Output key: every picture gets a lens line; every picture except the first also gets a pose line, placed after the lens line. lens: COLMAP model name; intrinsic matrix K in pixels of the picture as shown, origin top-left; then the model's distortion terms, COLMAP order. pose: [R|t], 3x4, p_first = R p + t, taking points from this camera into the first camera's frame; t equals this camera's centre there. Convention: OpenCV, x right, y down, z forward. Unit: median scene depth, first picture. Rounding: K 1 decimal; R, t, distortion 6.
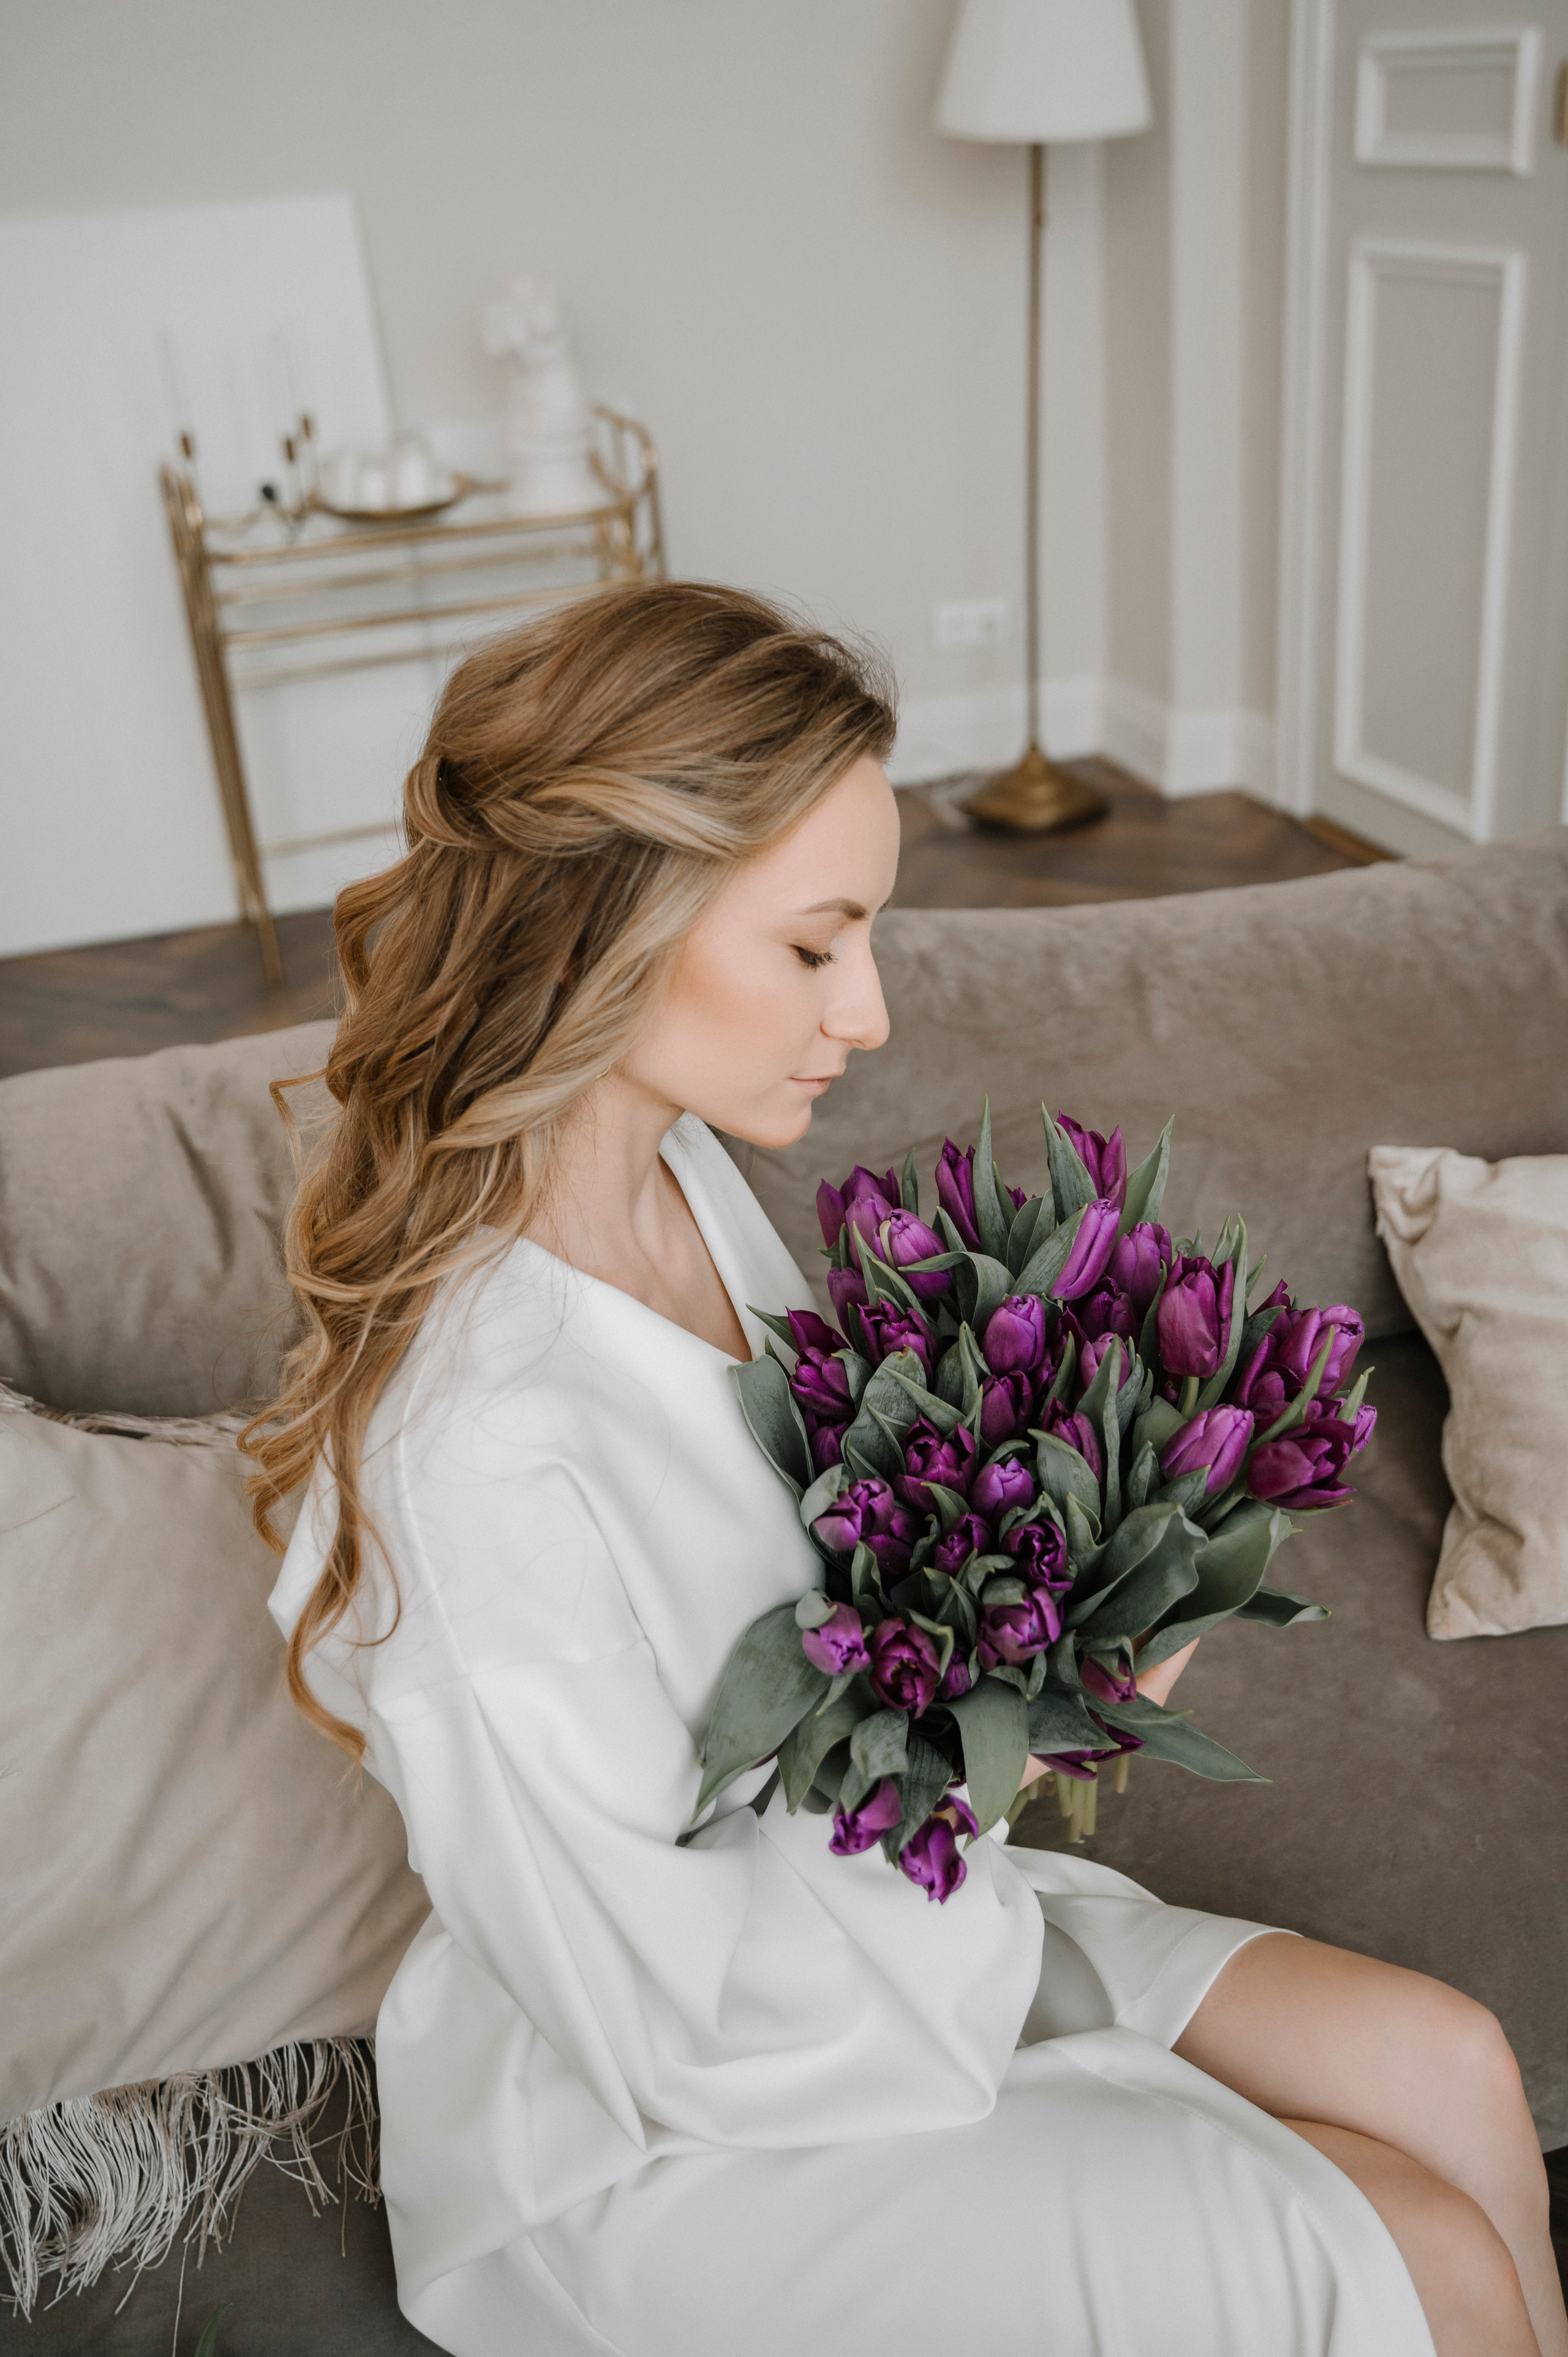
lens RADIAL K [[2445.7, 0, 865.5], [0, 2445.7, 1120.7], [0, 0, 1]] dist [0.032408, 0.000000]
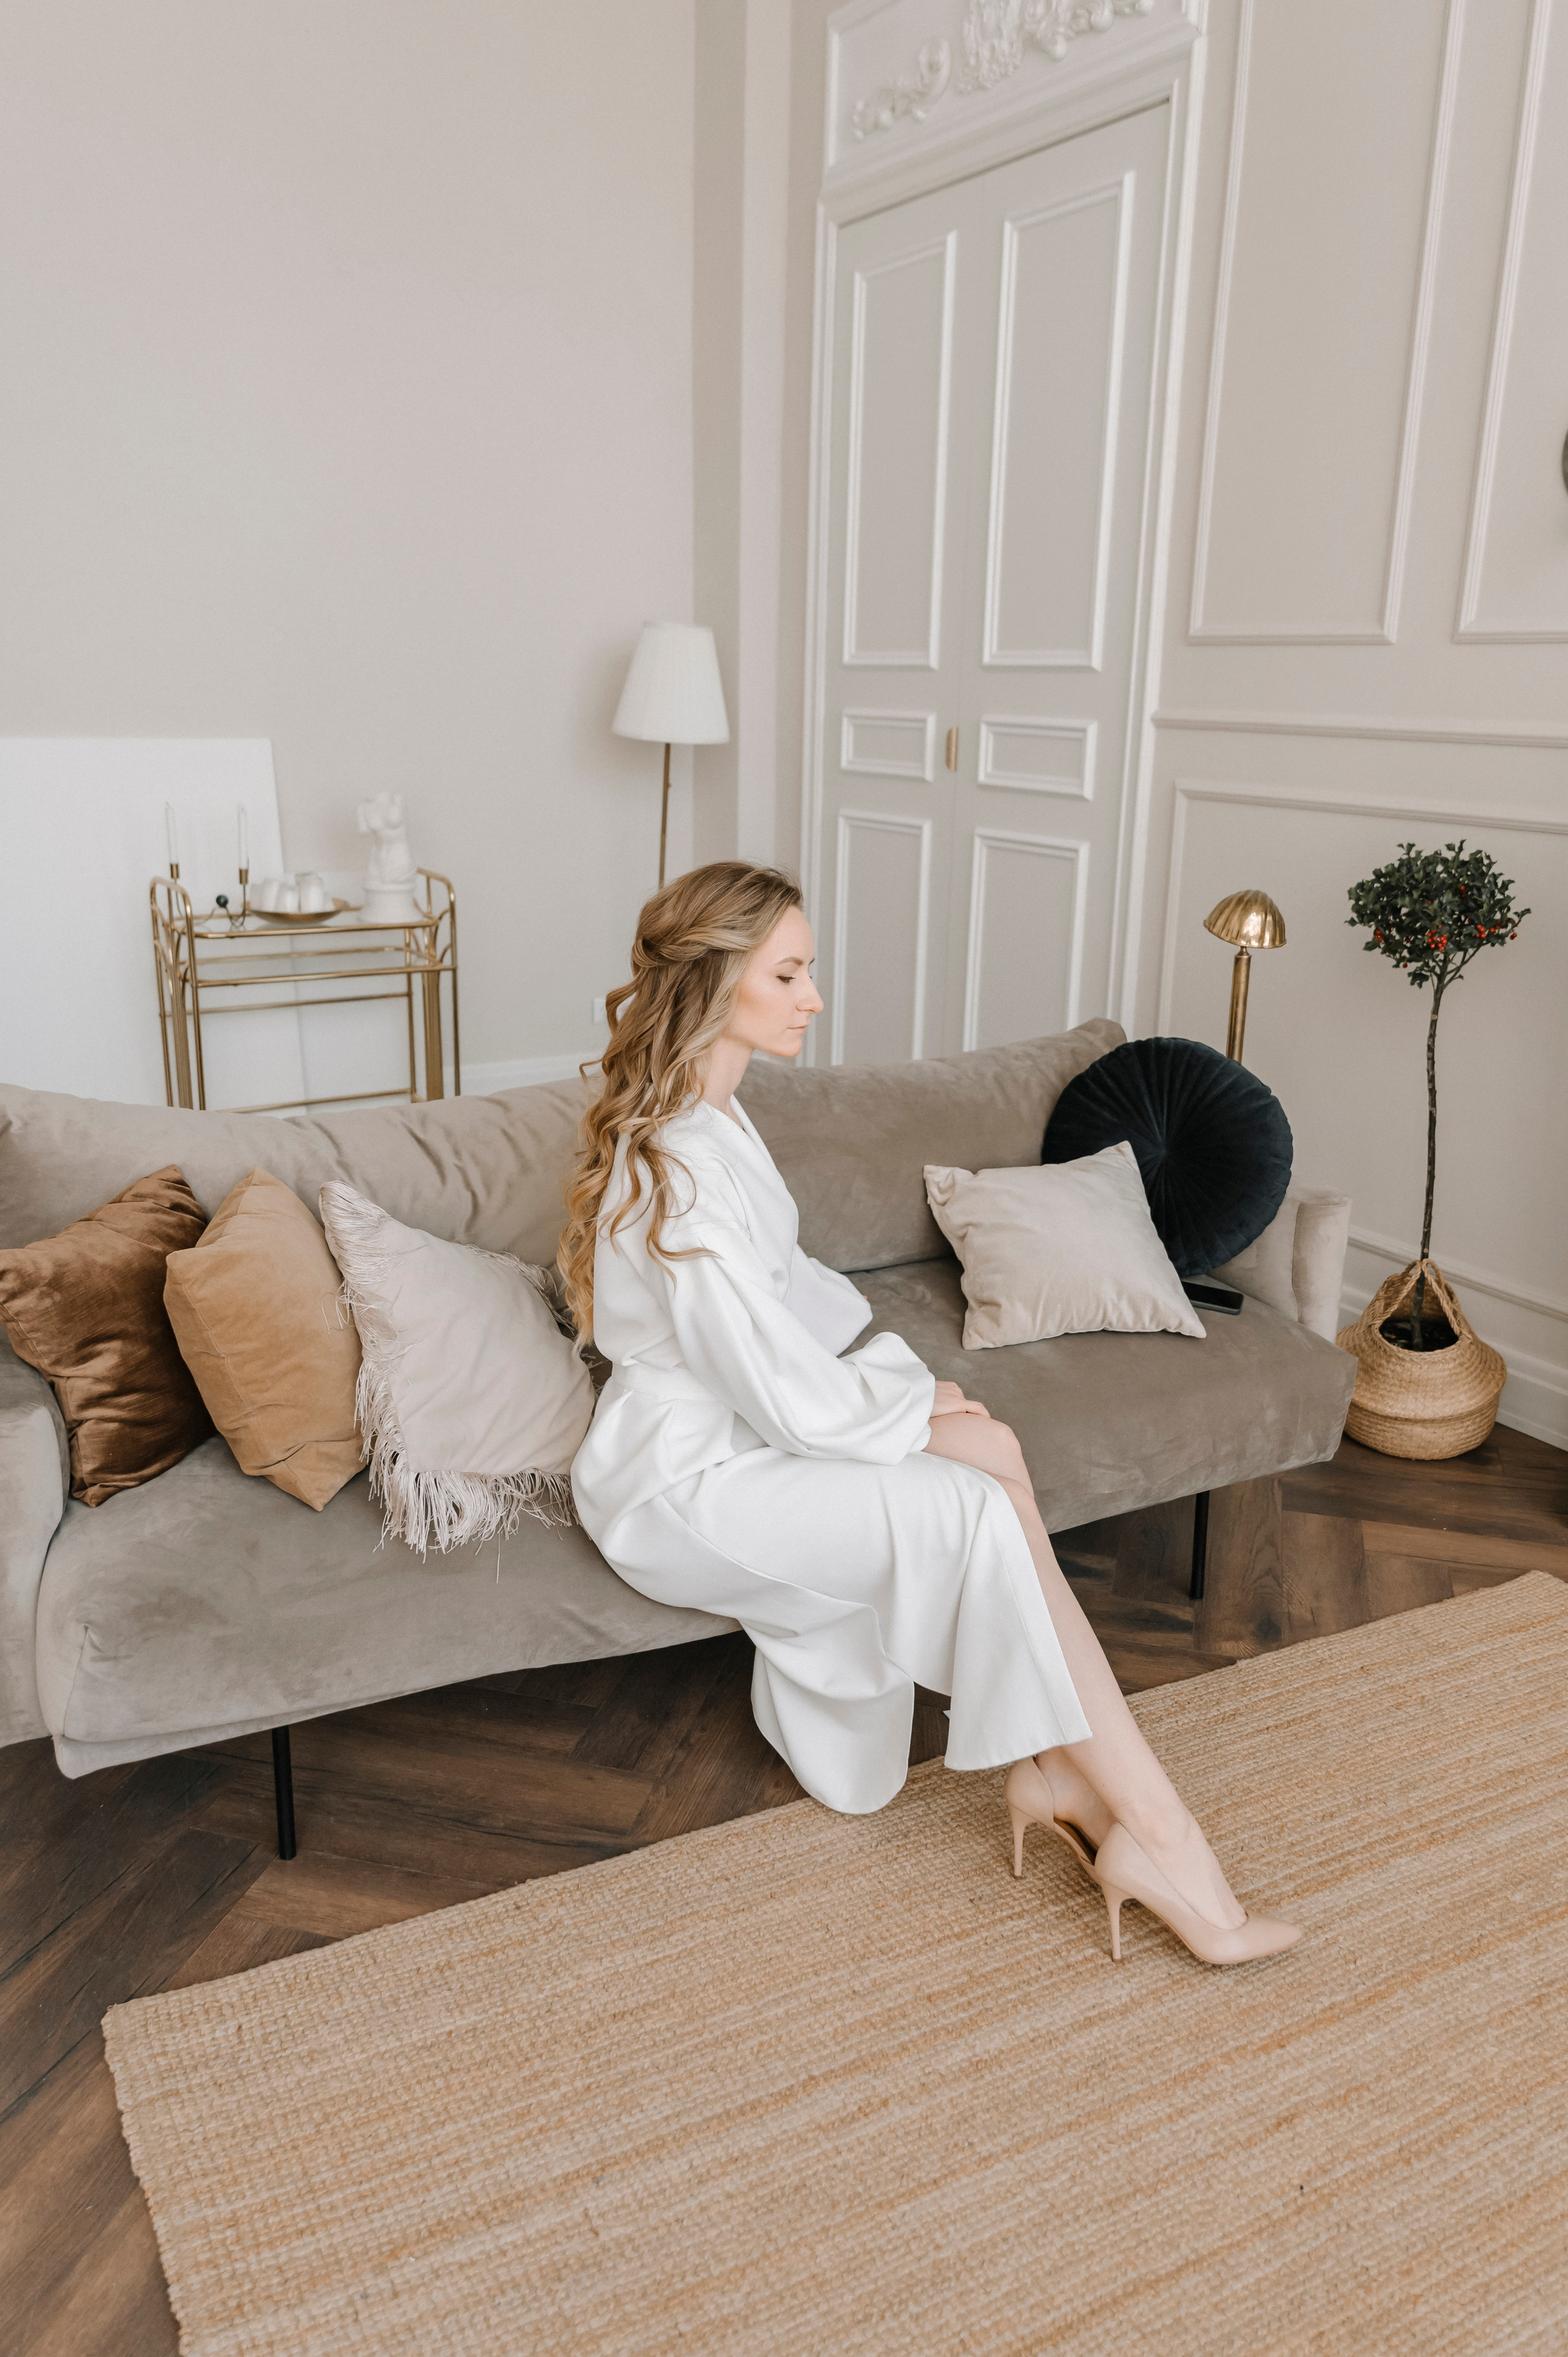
lens RADIAL K [[1874.9, 0, 799.5], [0, 1874.9, 1183.4], [0, 0, 1]] dist [0.052179, -0.009230]
pose [[0.972022, 0.029466, 0.233032, -0.333015], [0.007578, 0.987650, -0.156494, 0.316968], [-0.234766, 0.153882, 0.959794, -0.696477]]
